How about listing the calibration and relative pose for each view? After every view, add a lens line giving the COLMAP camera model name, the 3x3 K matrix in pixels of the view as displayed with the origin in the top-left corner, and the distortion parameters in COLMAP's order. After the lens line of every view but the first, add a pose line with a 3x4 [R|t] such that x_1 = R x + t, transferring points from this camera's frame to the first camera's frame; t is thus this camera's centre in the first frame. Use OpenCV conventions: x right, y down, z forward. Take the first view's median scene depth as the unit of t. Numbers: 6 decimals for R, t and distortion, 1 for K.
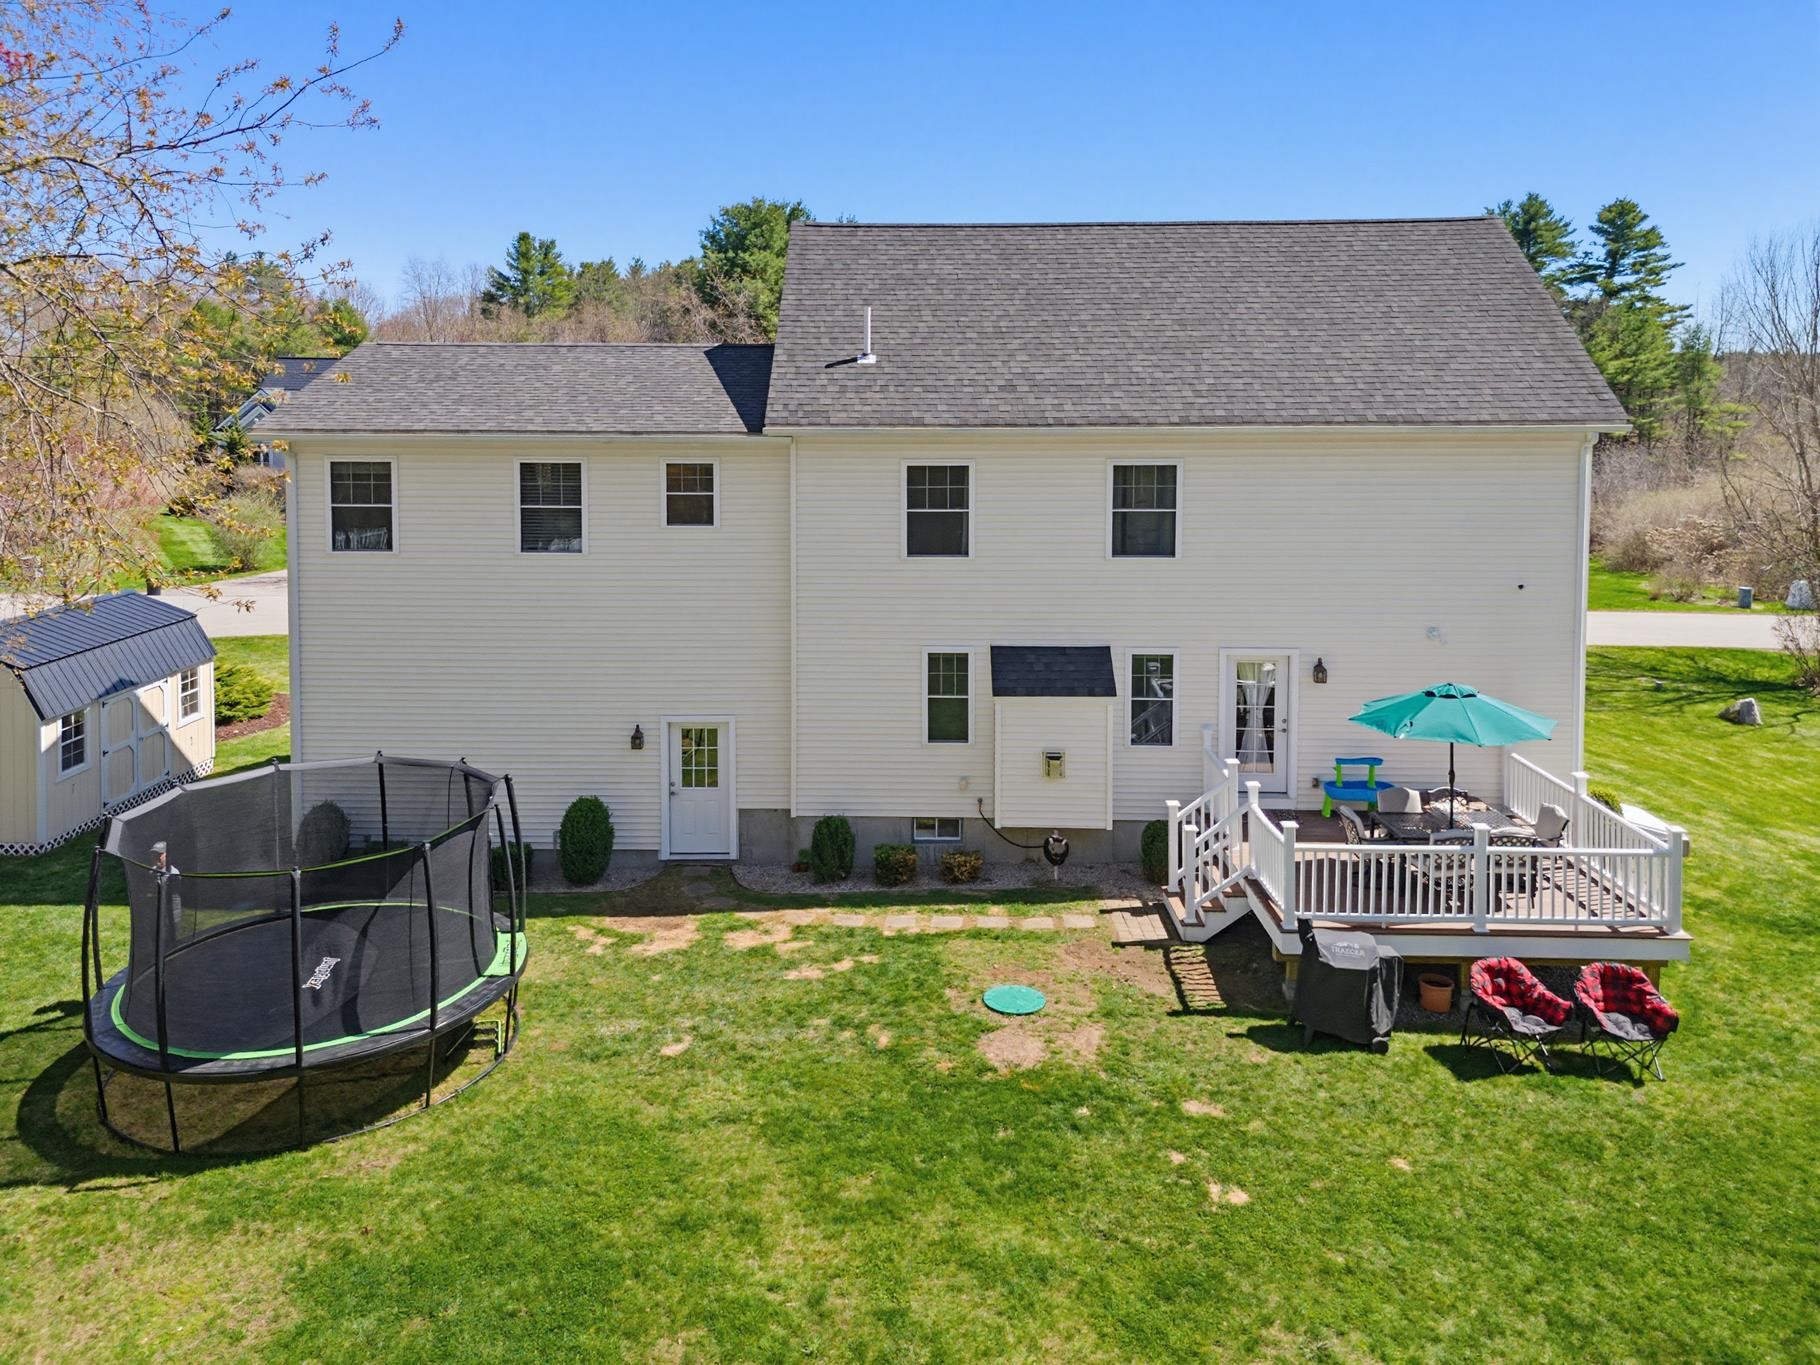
lens RADIAL K [[1343.8, 0, 901.5], [0, 1343.8, 312.4], [0, 0, 1]] dist [0.039472, -0.019474]
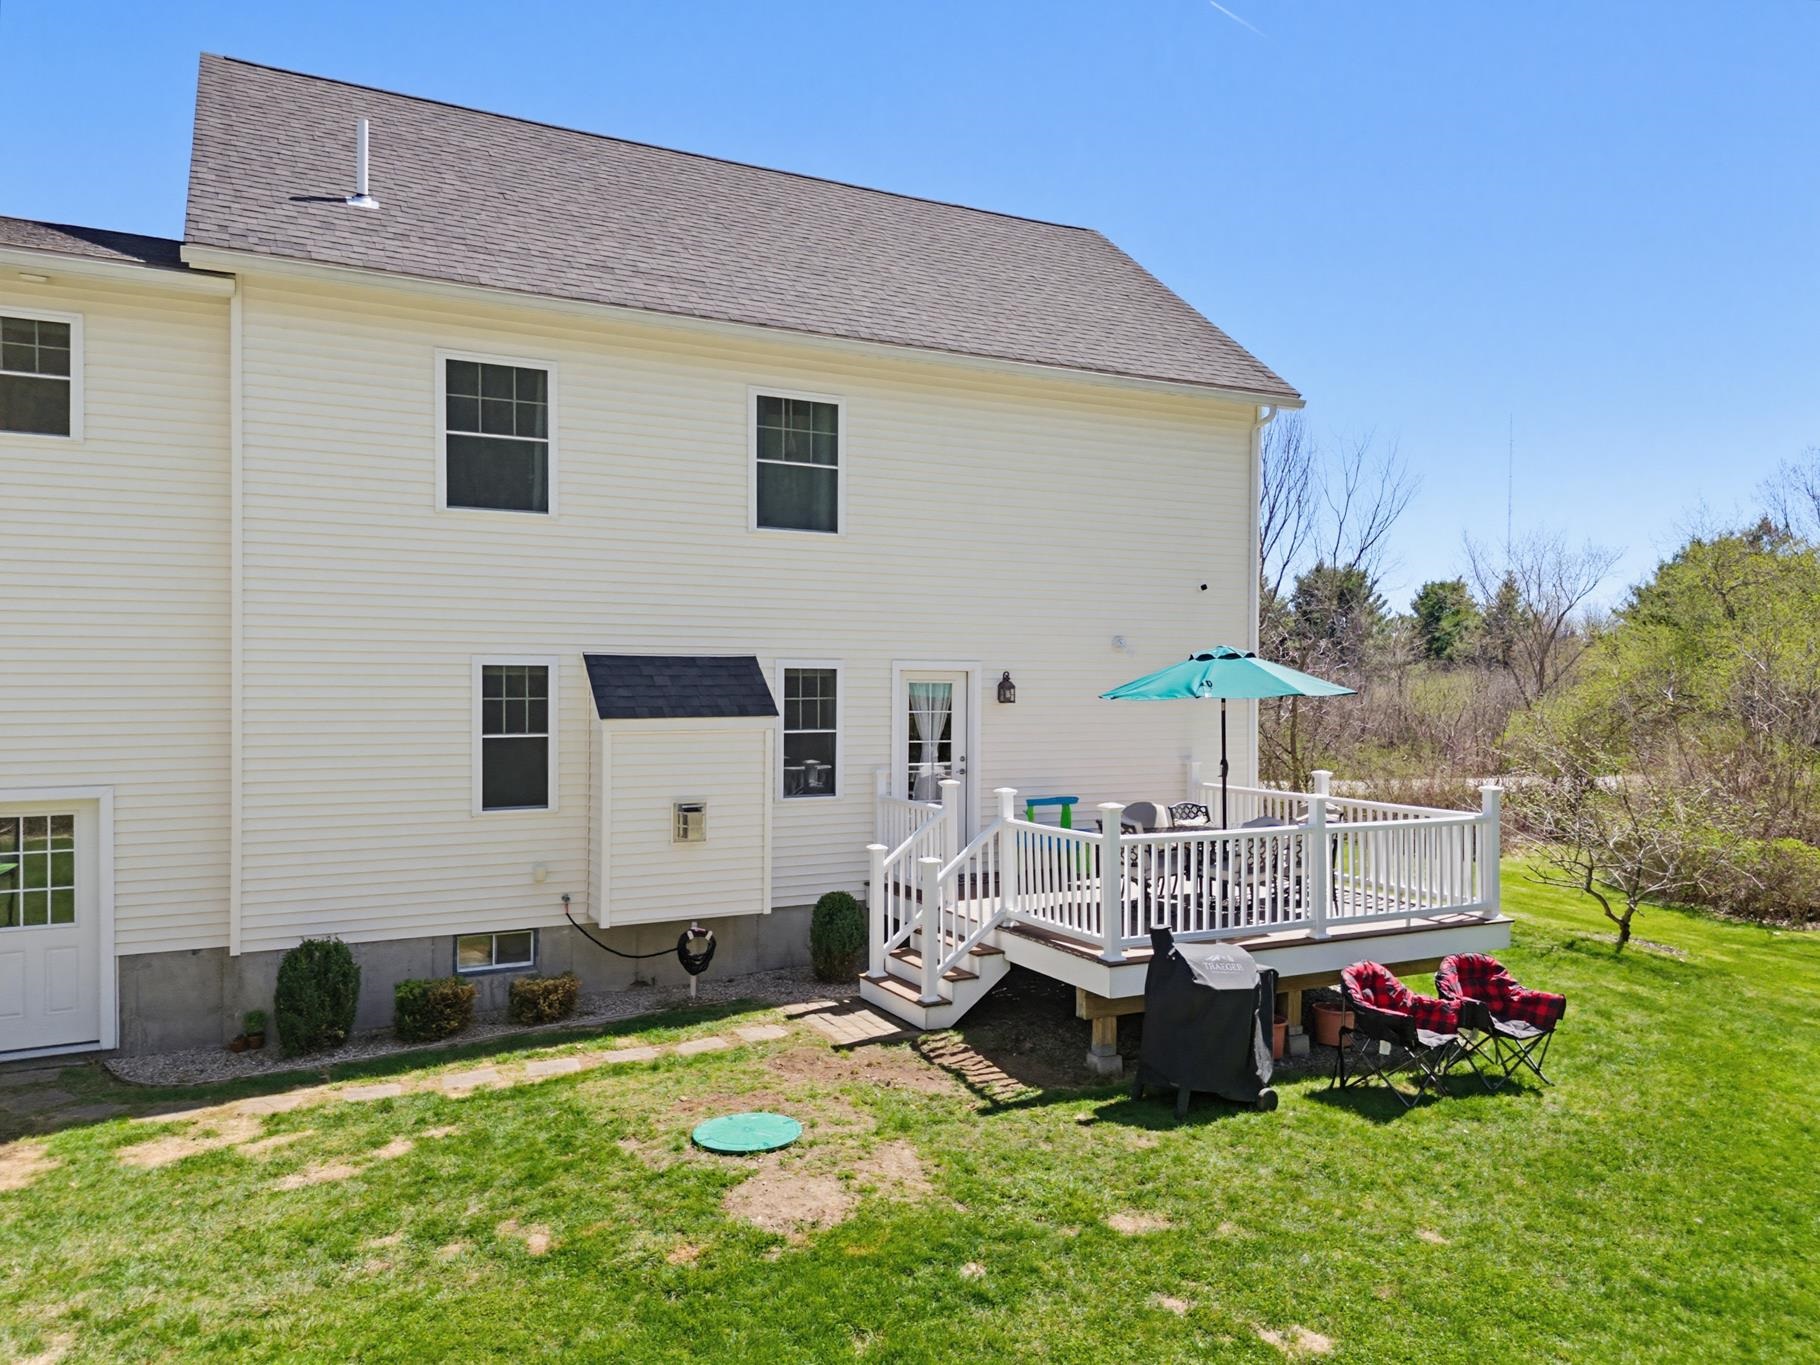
lens RADIAL K [[1350.5, 0, 906.0], [0, 1350.5, 572.8], [0, 0, 1]] dist [0.075532, -0.060752]
pose [[0.898122, 0.001739, 0.439742, -0.098580], [0.003069, 0.999943, -0.010223, 0.268861], [-0.439735, 0.010531, 0.898066, 0.442824]]
